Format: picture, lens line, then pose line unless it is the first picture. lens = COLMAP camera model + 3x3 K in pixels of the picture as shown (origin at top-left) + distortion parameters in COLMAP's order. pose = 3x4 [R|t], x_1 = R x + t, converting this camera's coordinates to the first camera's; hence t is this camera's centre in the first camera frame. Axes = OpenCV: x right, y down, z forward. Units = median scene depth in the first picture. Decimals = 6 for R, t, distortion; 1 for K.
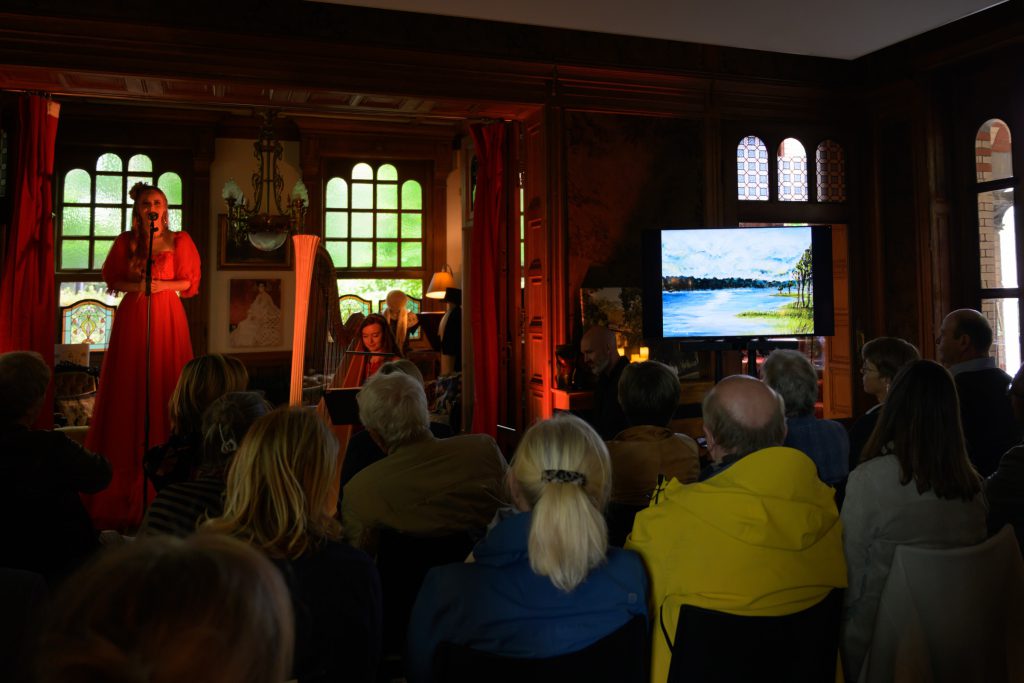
lens RADIAL K [[2195.0, 0, 512.0], [0, 2195.0, 341.5], [0, 0, 1]] dist [-0.021443, 0.307780]
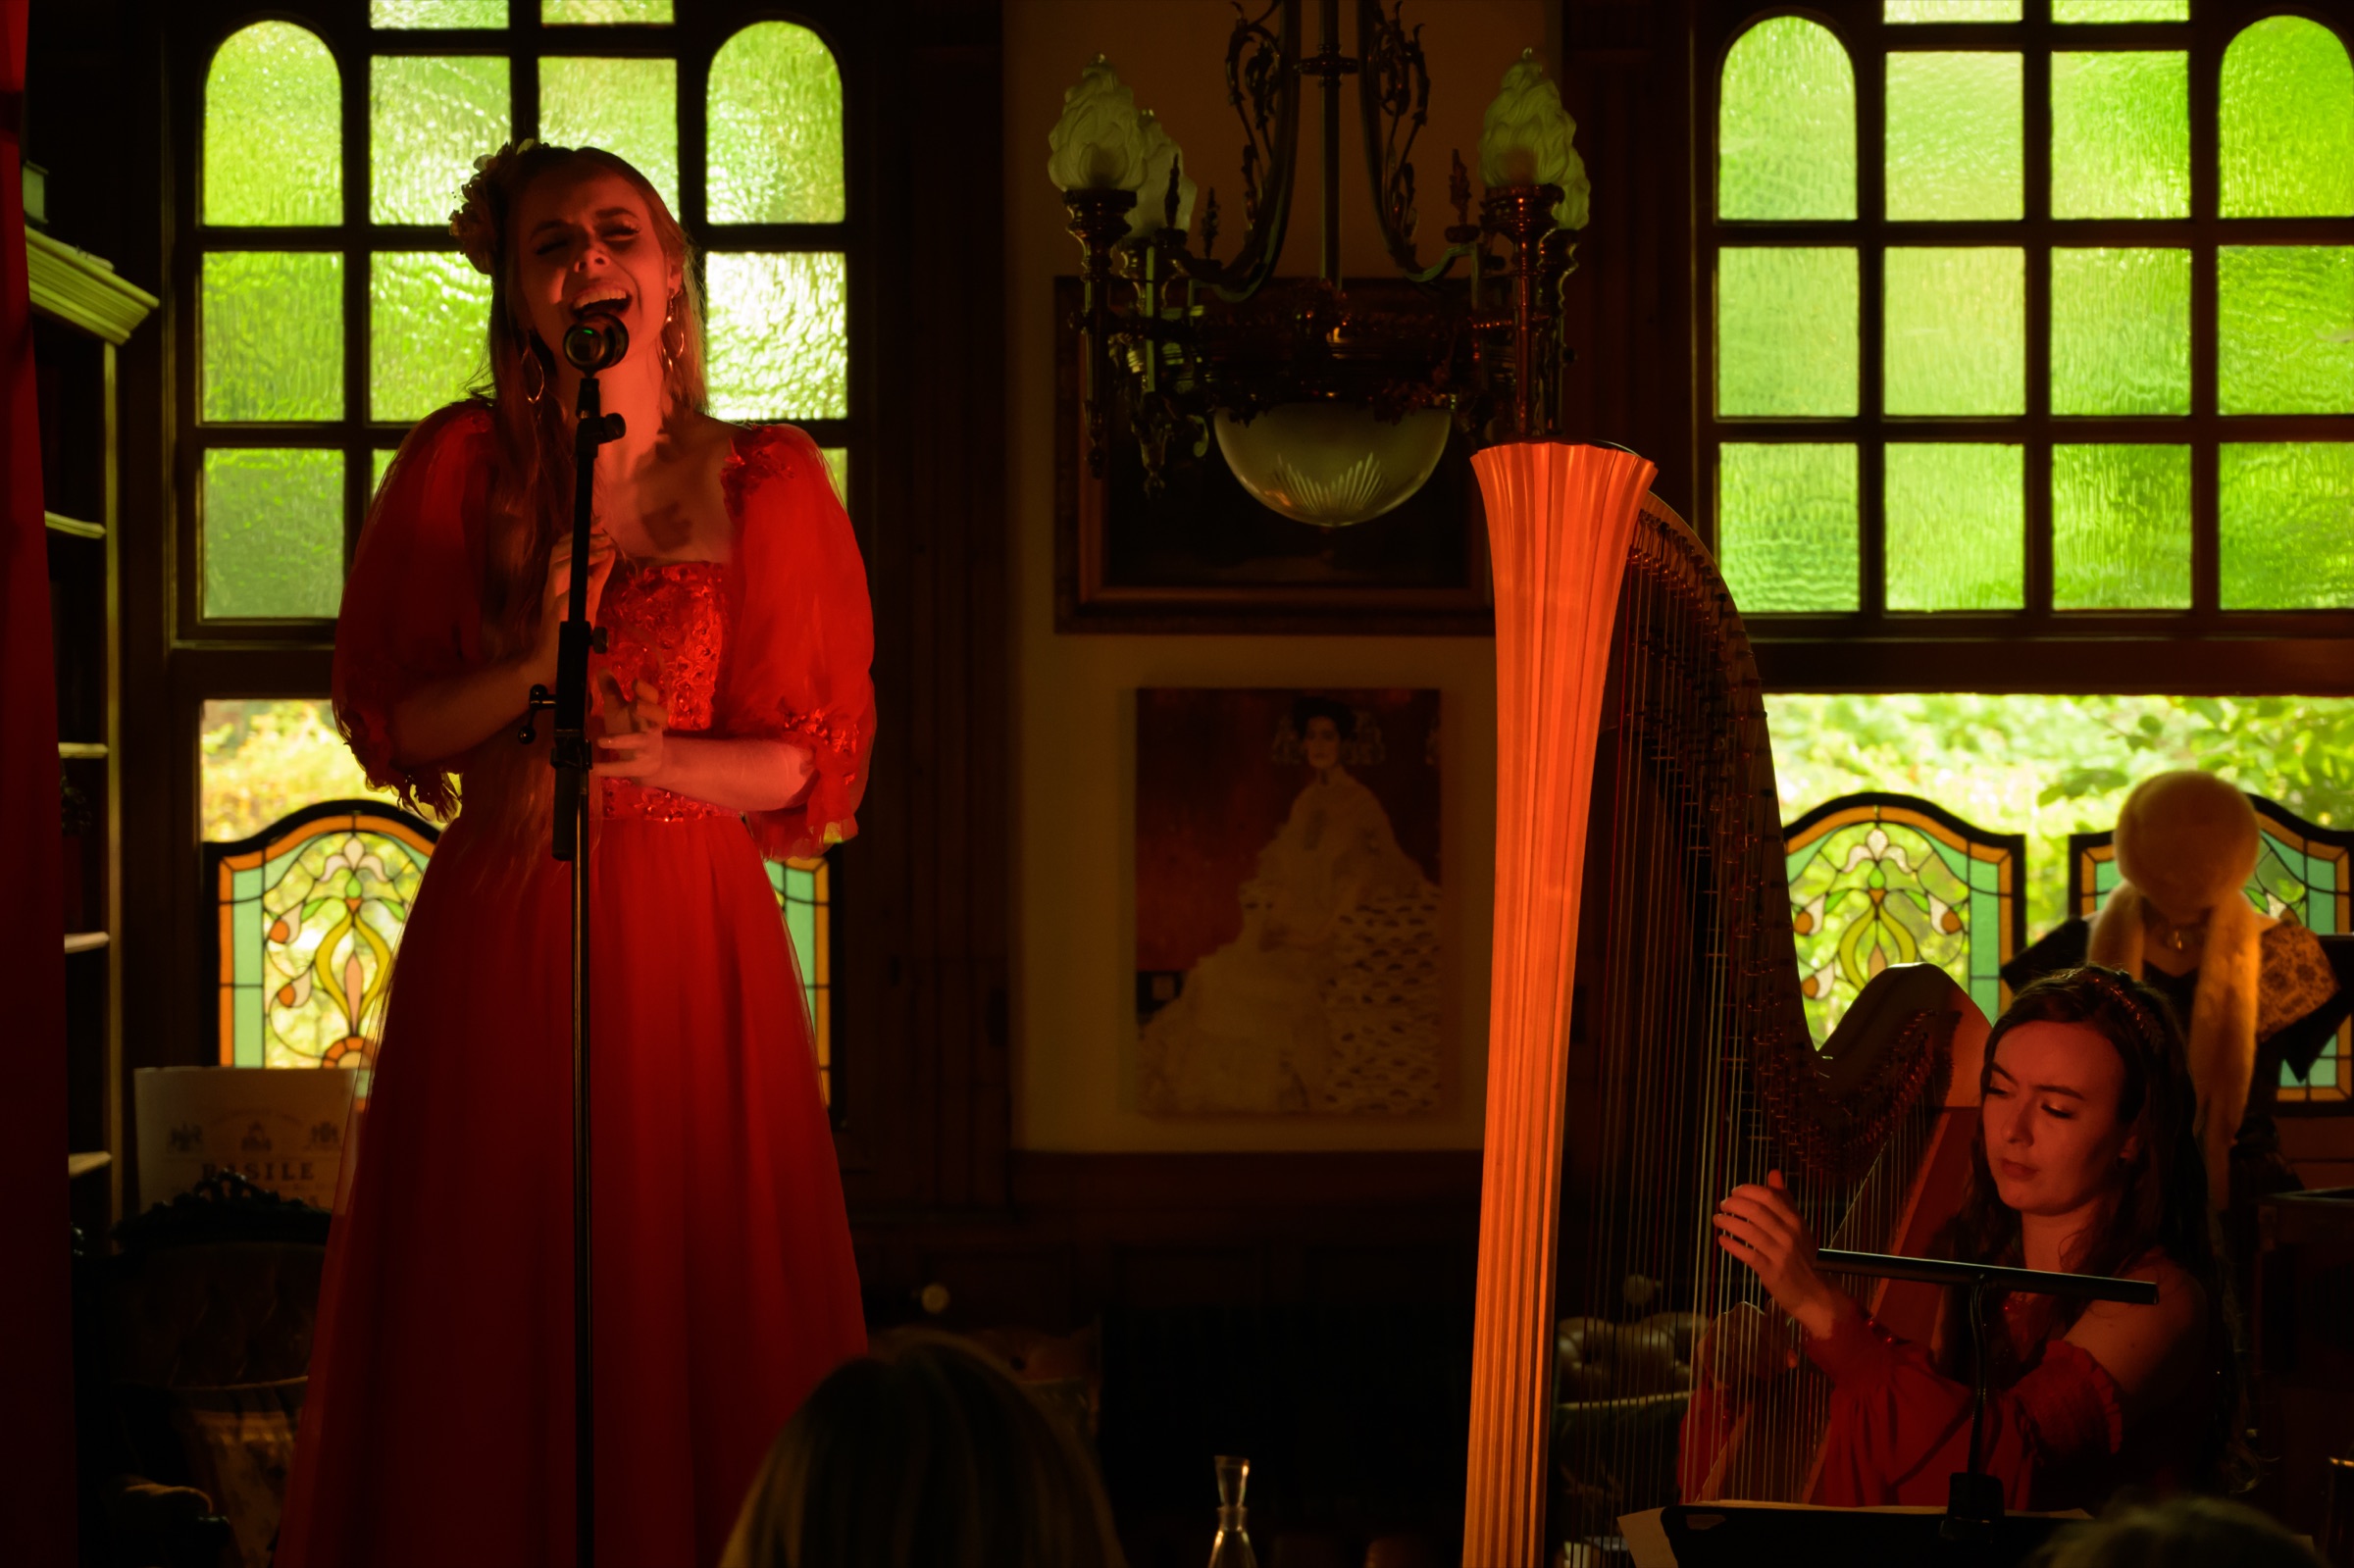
lens RADIAL K [[5045.4, 0, 1177.0], [0, 5045.4, 784.0], [0, 0, 1]] dist [-0.021443, 0.307780]
pose [[0.958935, 0.000778, -0.283624, -0.021203], [0.037567, 0.990837, 0.129735, -0.069516], [0.281126, -0.135062, 0.950119, 0.654122]]
